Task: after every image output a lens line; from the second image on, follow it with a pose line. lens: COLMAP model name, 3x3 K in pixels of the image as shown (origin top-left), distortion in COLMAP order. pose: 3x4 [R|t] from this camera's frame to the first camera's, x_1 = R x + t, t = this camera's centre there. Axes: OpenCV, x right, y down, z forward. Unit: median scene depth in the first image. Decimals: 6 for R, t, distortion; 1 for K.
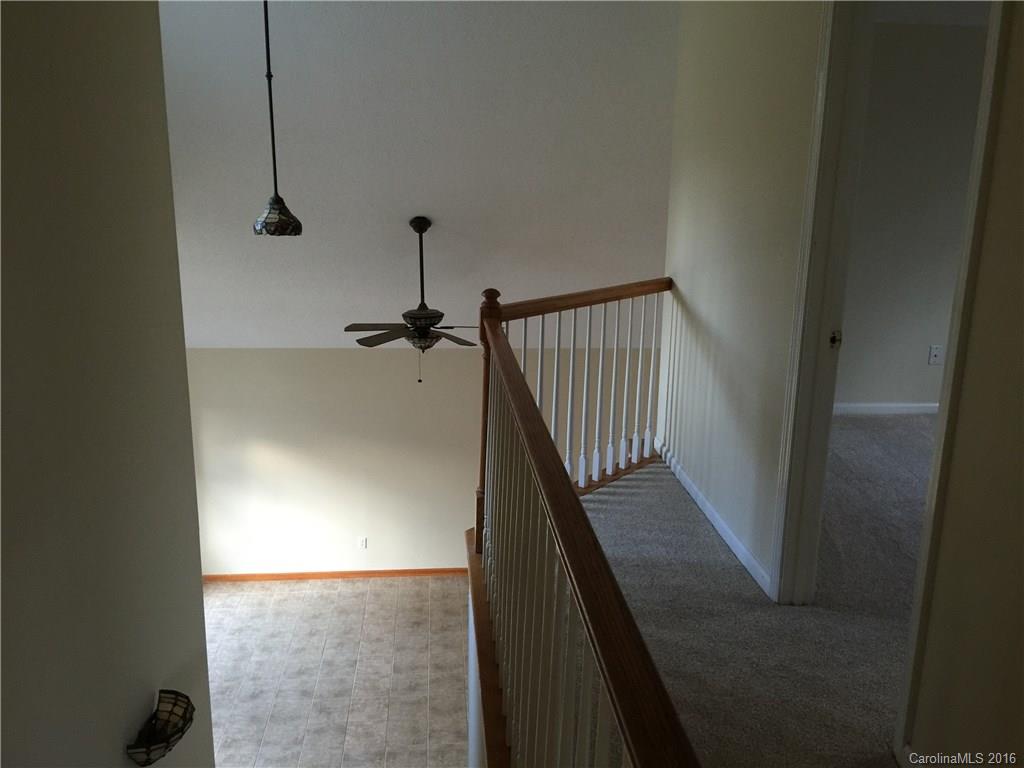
lens RADIAL K [[864.9, 0, 510.0], [0, 864.9, 381.3], [0, 0, 1]] dist [0.090943, -0.147289]
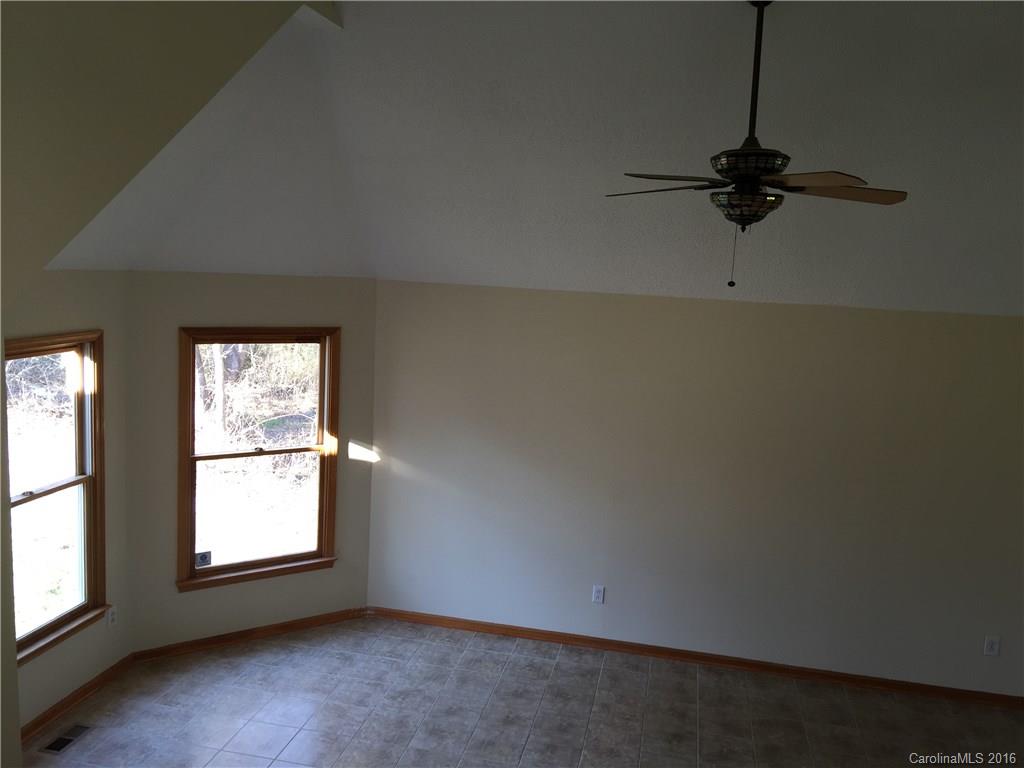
lens RADIAL K [[864.9, 0, 510.0], [0, 864.9, 381.3], [0, 0, 1]] dist [0.090943, -0.147289]
pose [[0.955840, 0.072458, -0.284814, -0.062292], [-0.102694, 0.990385, -0.092685, 0.102157], [0.275360, 0.117841, 0.954092, 0.359868]]
